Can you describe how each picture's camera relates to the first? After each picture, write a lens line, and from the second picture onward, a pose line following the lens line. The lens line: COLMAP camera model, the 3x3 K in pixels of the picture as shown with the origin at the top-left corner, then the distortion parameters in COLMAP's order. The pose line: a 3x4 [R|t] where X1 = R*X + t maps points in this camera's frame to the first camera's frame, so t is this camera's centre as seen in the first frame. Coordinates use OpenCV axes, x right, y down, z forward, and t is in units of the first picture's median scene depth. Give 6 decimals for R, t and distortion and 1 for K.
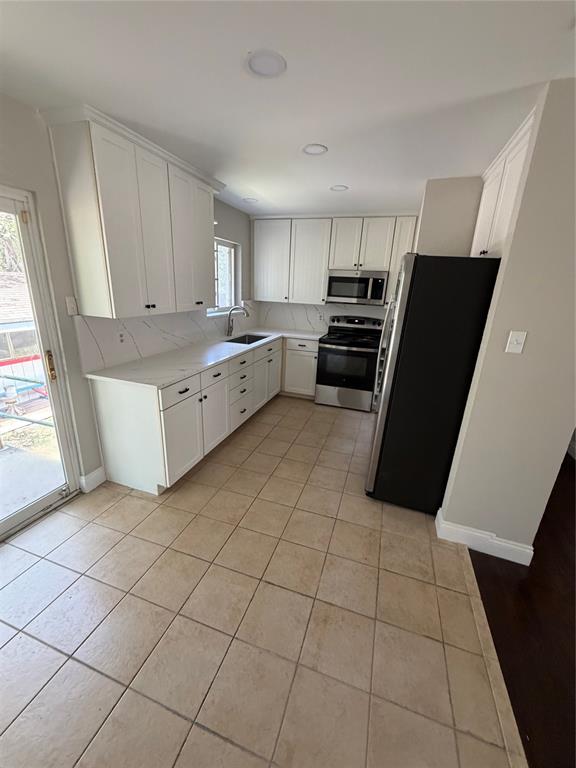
lens RADIAL K [[307.3, 0, 288.0], [0, 307.3, 383.6], [0, 0, 1]] dist [-0.003914, -0.000470]
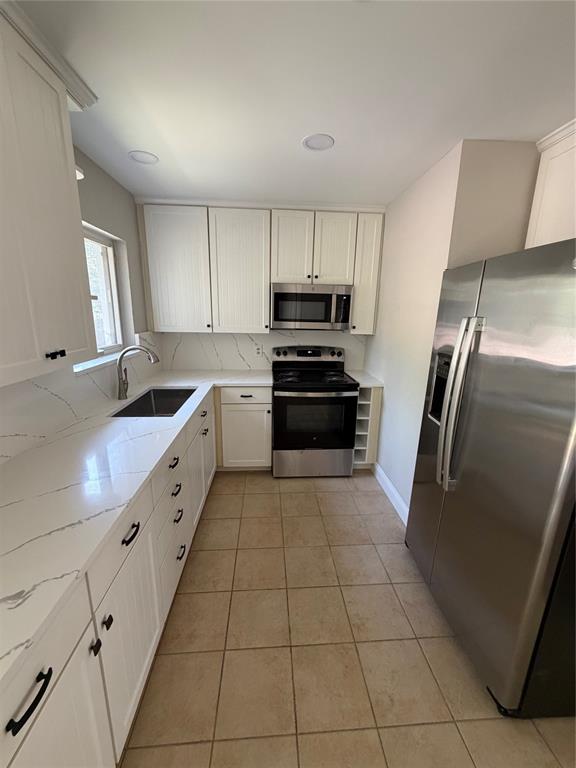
lens RADIAL K [[307.3, 0, 288.7], [0, 307.3, 382.9], [0, 0, 1]] dist [-0.003914, -0.000470]
pose [[0.923550, -0.113327, 0.366351, -0.109284], [0.136028, 0.990026, -0.036664, -0.117569], [-0.358542, 0.083695, 0.929754, 0.359147]]
